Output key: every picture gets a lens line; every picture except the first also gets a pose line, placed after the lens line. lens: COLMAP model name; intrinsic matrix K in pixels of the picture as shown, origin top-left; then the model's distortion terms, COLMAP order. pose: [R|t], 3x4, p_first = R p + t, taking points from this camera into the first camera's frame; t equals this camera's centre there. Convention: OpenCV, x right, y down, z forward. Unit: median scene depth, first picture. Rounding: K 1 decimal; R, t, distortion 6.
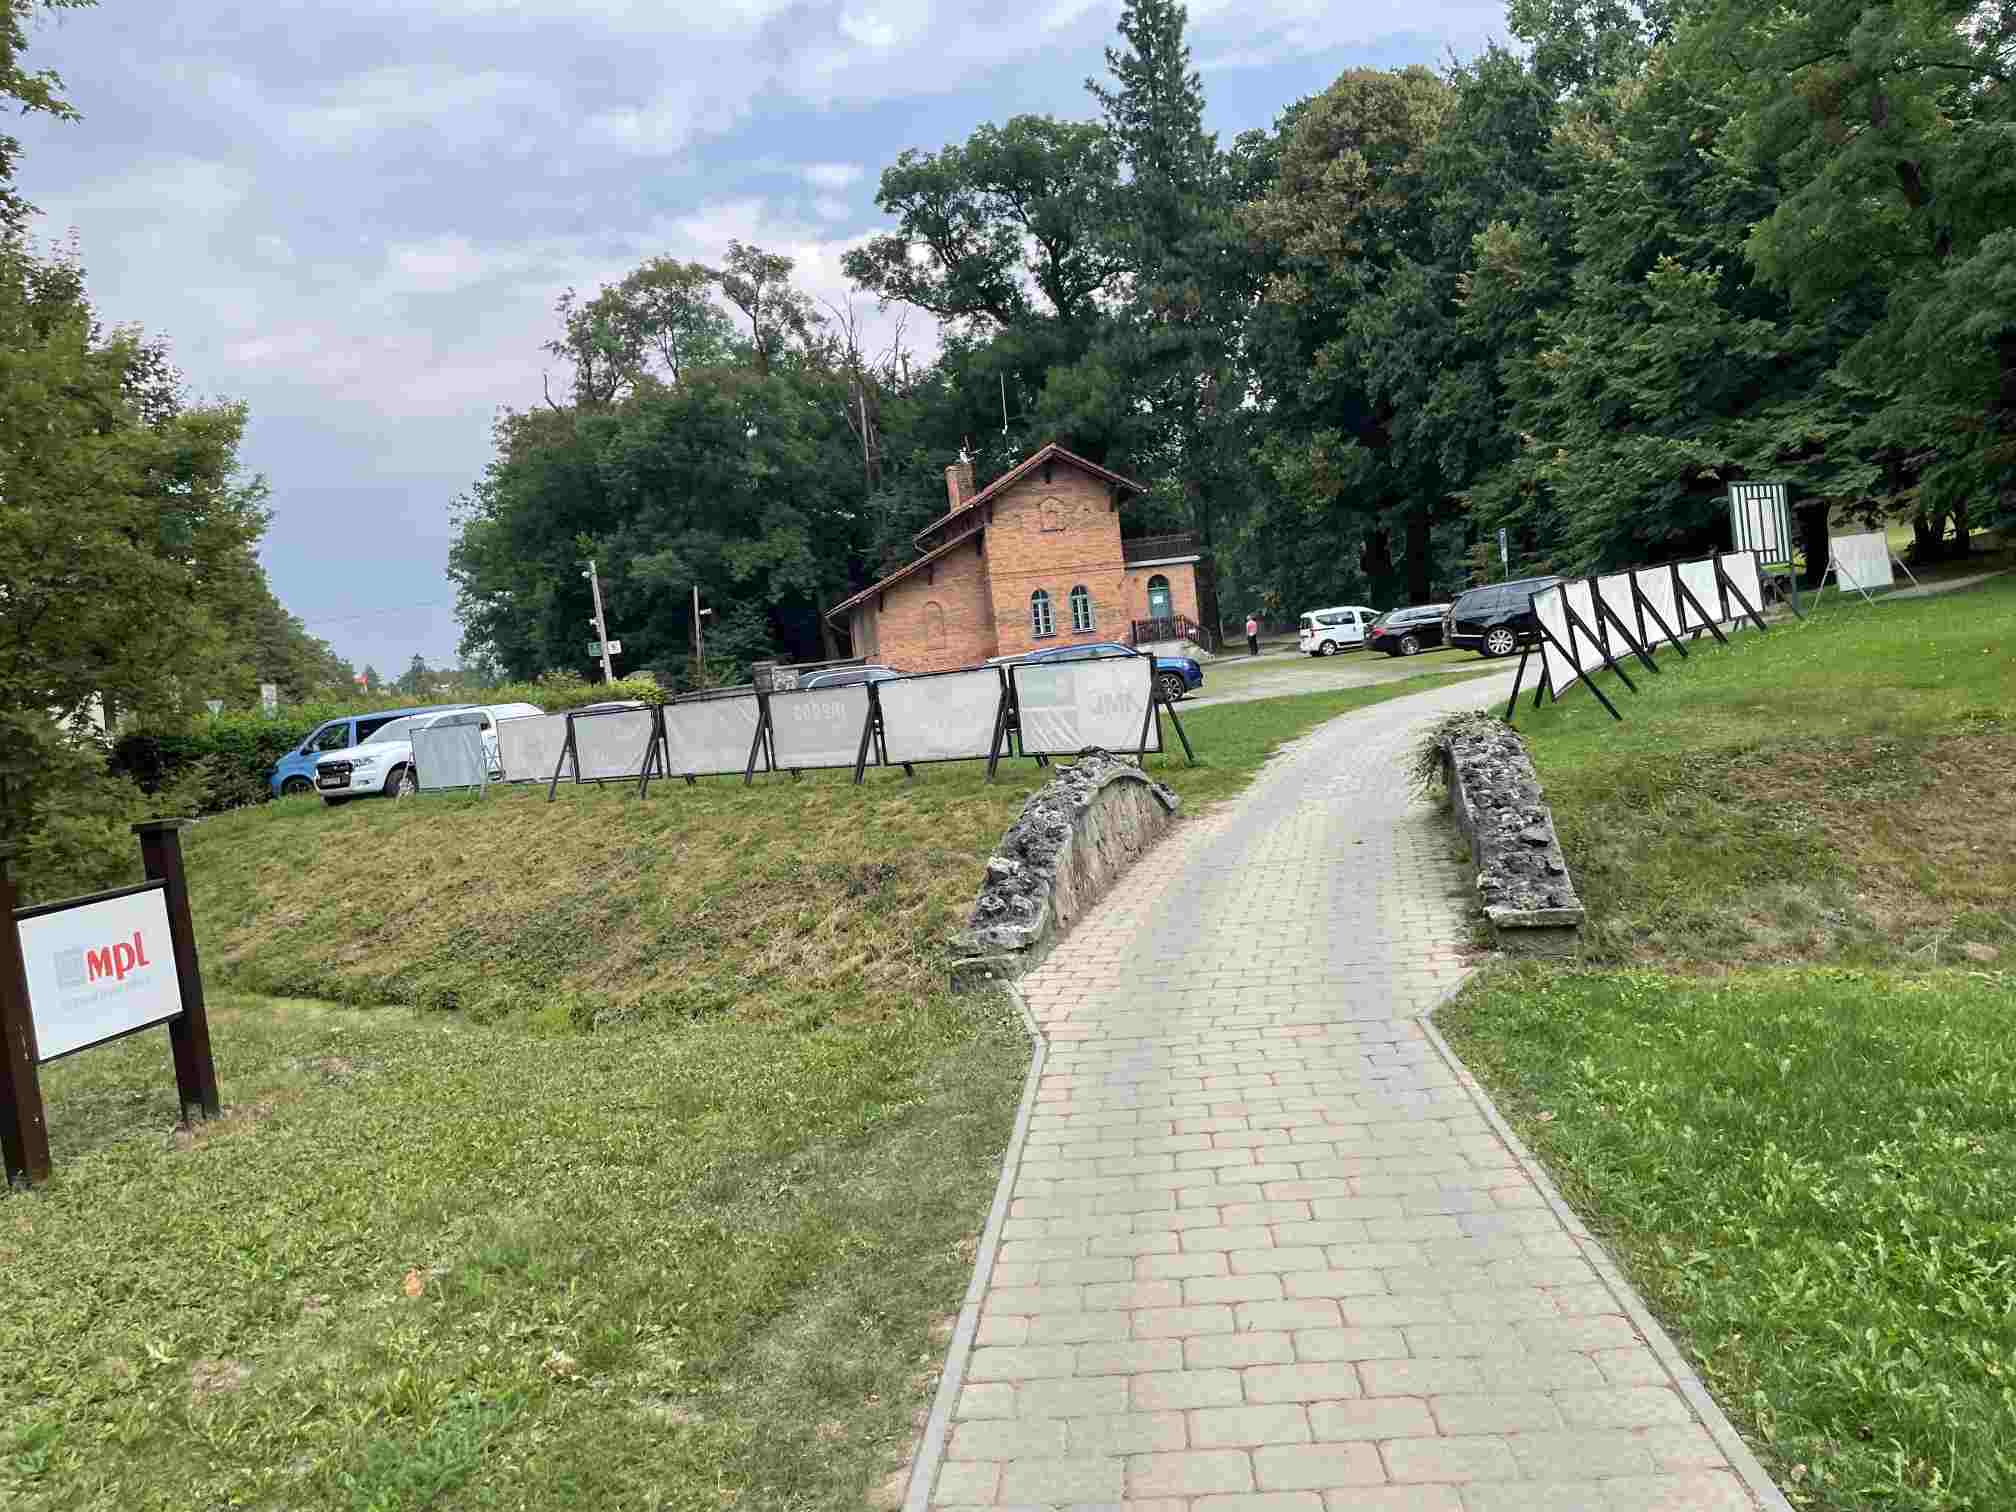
lens RADIAL K [[1534.6, 0, 1008.0], [0, 1534.6, 756.0], [0, 0, 1]] dist [0.077878, -0.000214]
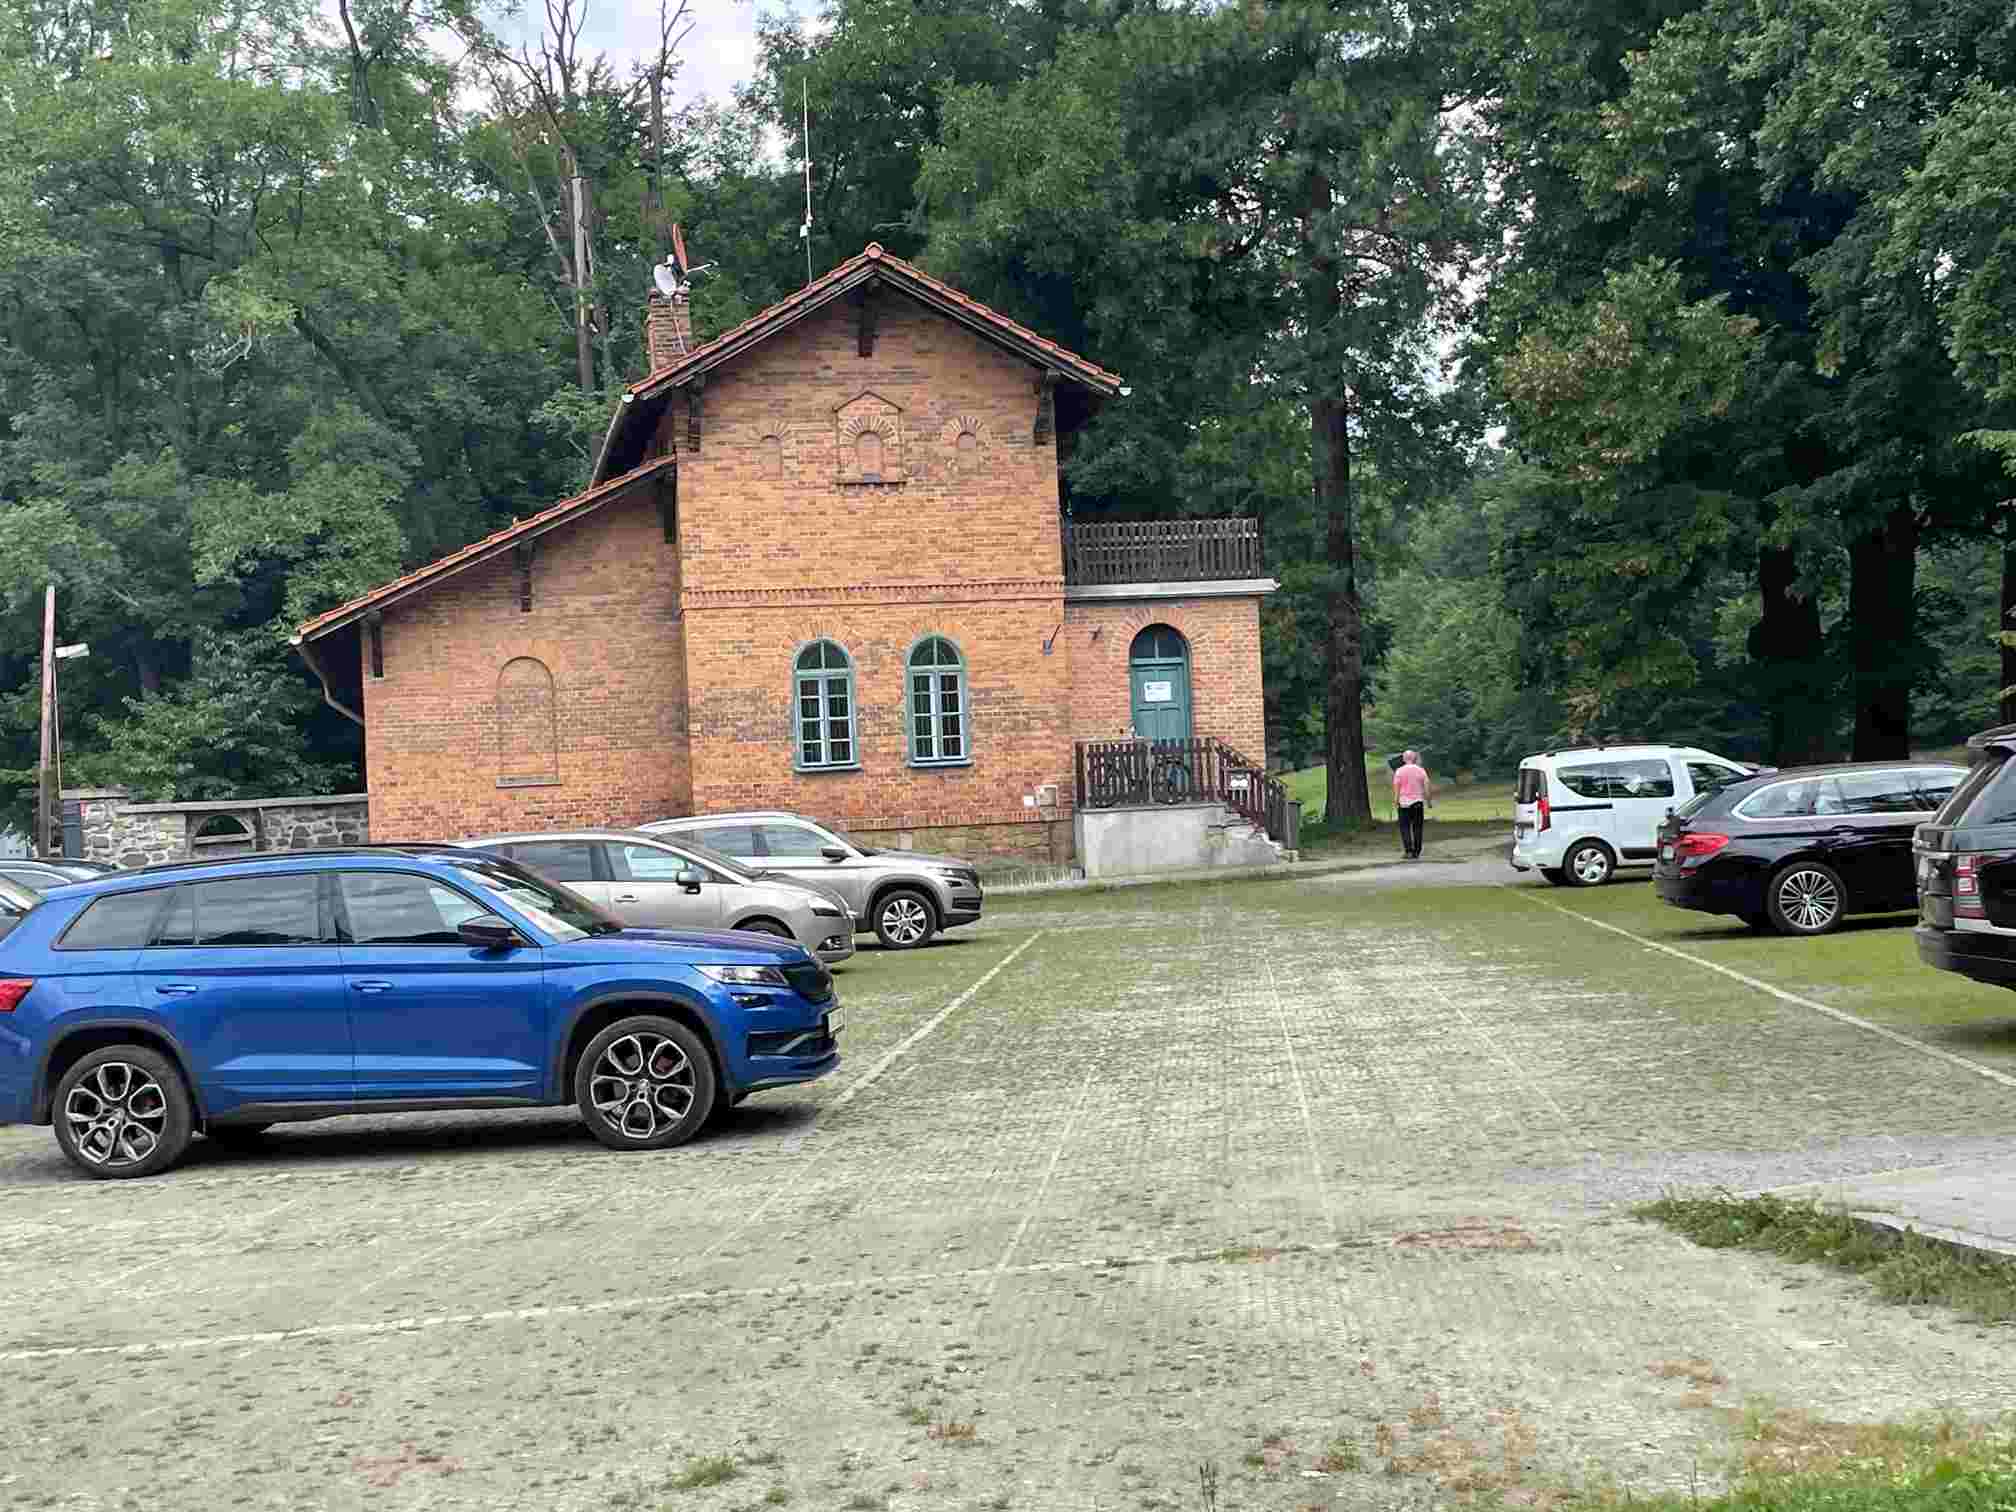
lens RADIAL K [[3022.3, 0, 1008.0], [0, 3022.3, 756.0], [0, 0, 1]] dist [0.151478, -0.016269]
pose [[0.997682, 0.063523, -0.024400, 0.082842], [-0.065181, 0.995083, -0.074571, -0.030946], [0.019543, 0.075988, 0.996917, 0.287640]]
